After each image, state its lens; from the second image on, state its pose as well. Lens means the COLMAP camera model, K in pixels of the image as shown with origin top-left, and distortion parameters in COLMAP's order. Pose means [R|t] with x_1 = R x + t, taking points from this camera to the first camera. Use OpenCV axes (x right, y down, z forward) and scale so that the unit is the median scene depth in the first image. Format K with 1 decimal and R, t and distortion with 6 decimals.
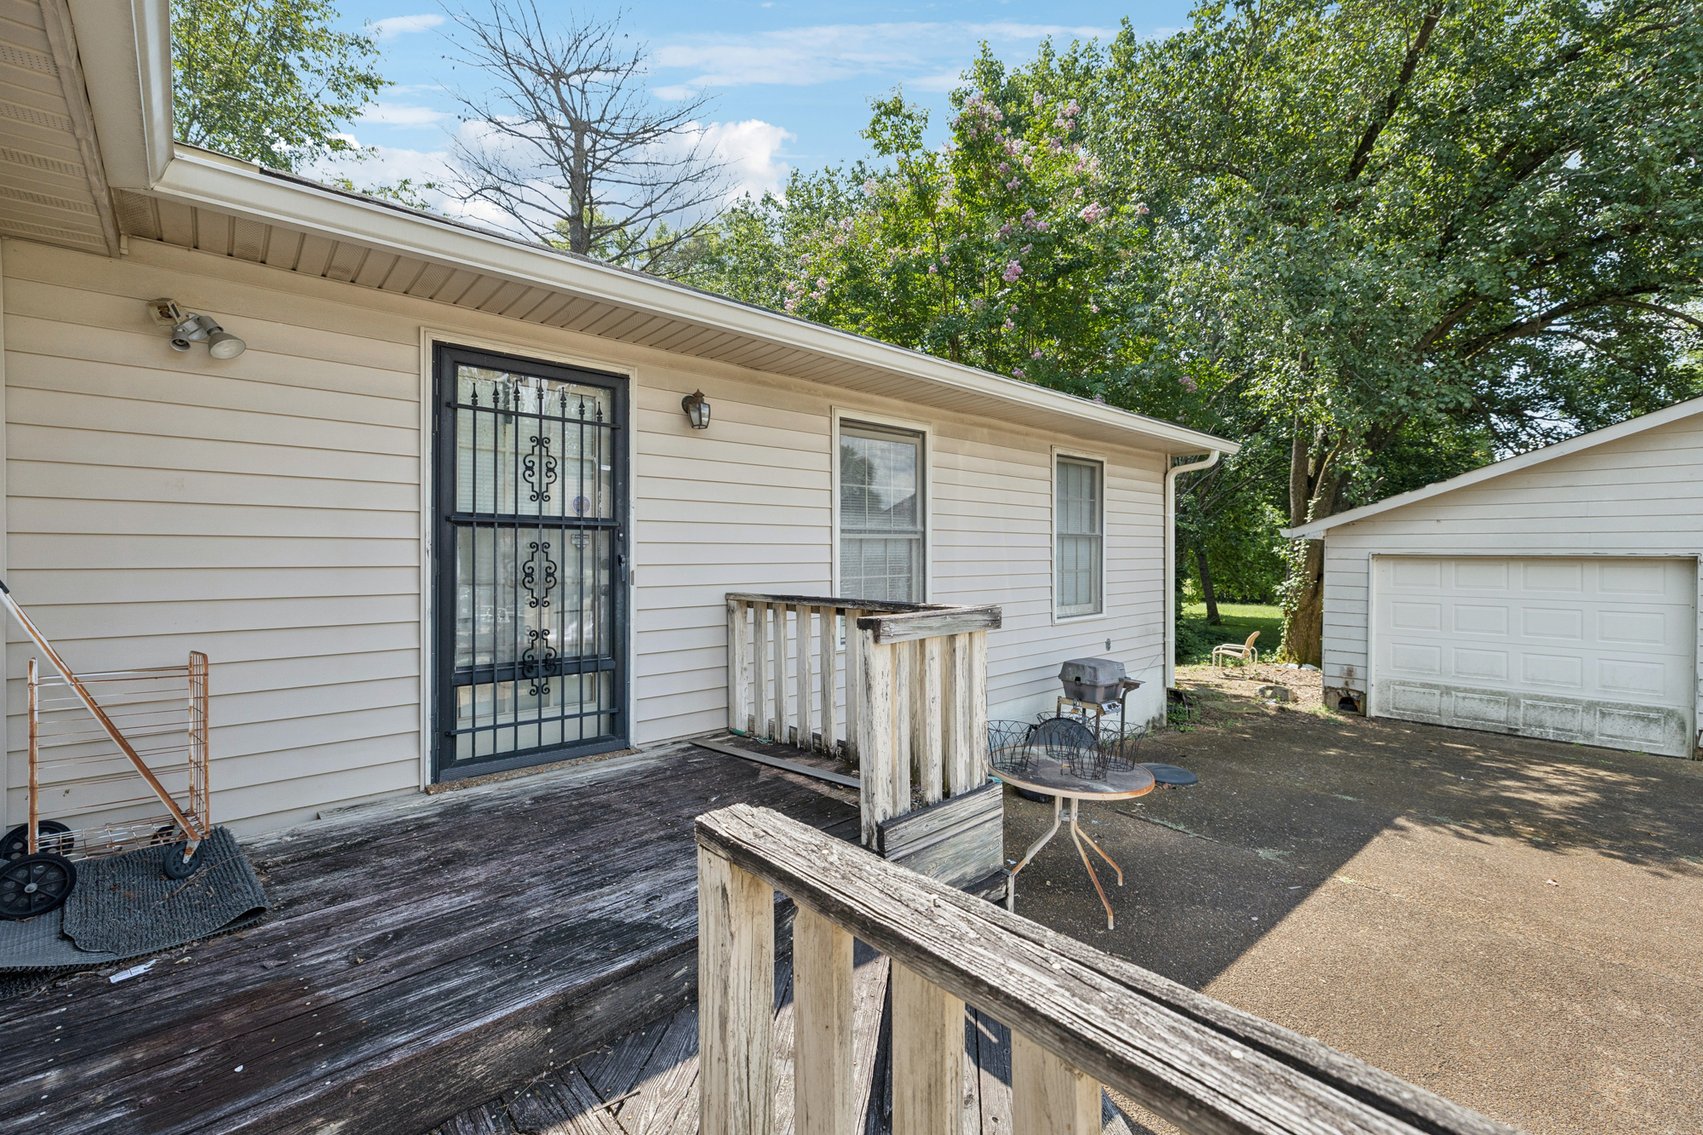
lens RADIAL K [[712.8, 0, 853.8], [0, 712.8, 557.6], [0, 0, 1]] dist [0.000292, -0.000322]
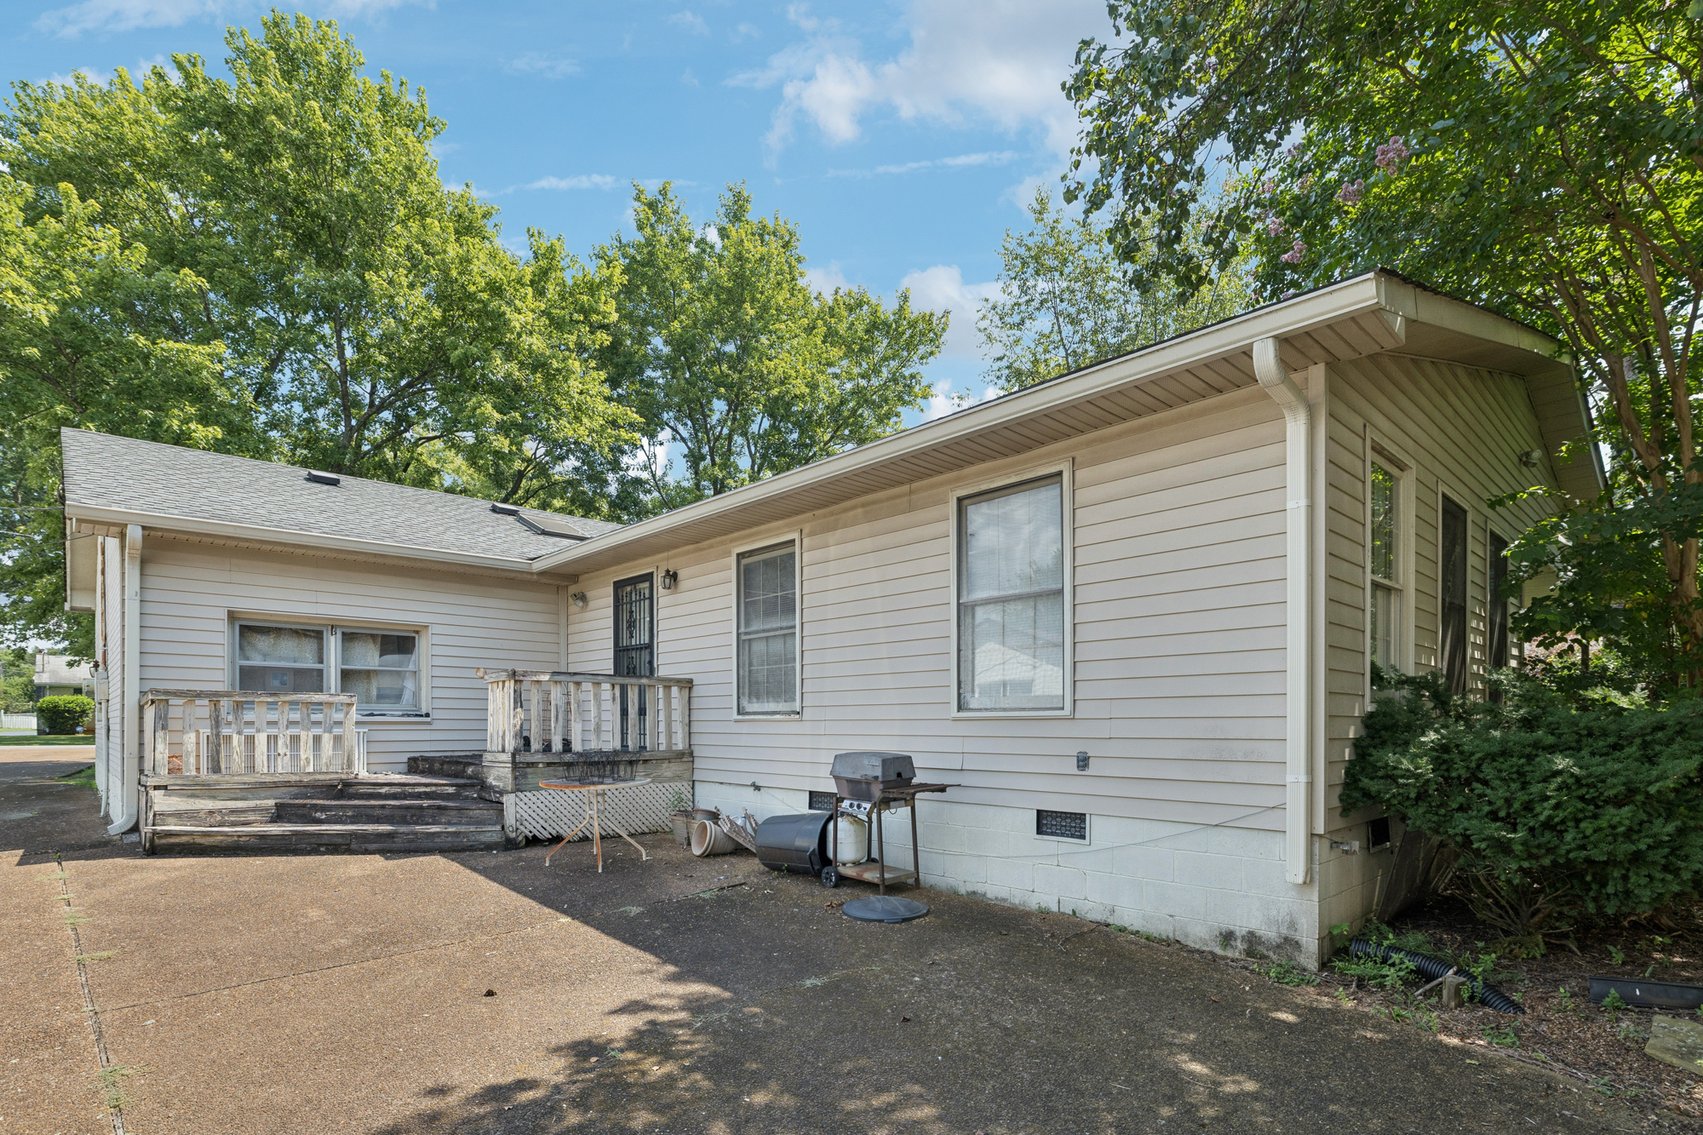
lens RADIAL K [[846.2, 0, 850.2], [0, 846.2, 722.2], [0, 0, 1]] dist [-0.000789, -0.000037]
pose [[0.012788, 0.003475, -0.999912, 1.604909], [0.001558, 0.999993, 0.003495, 0.126516], [0.999917, -0.001602, 0.012782, 1.163435]]
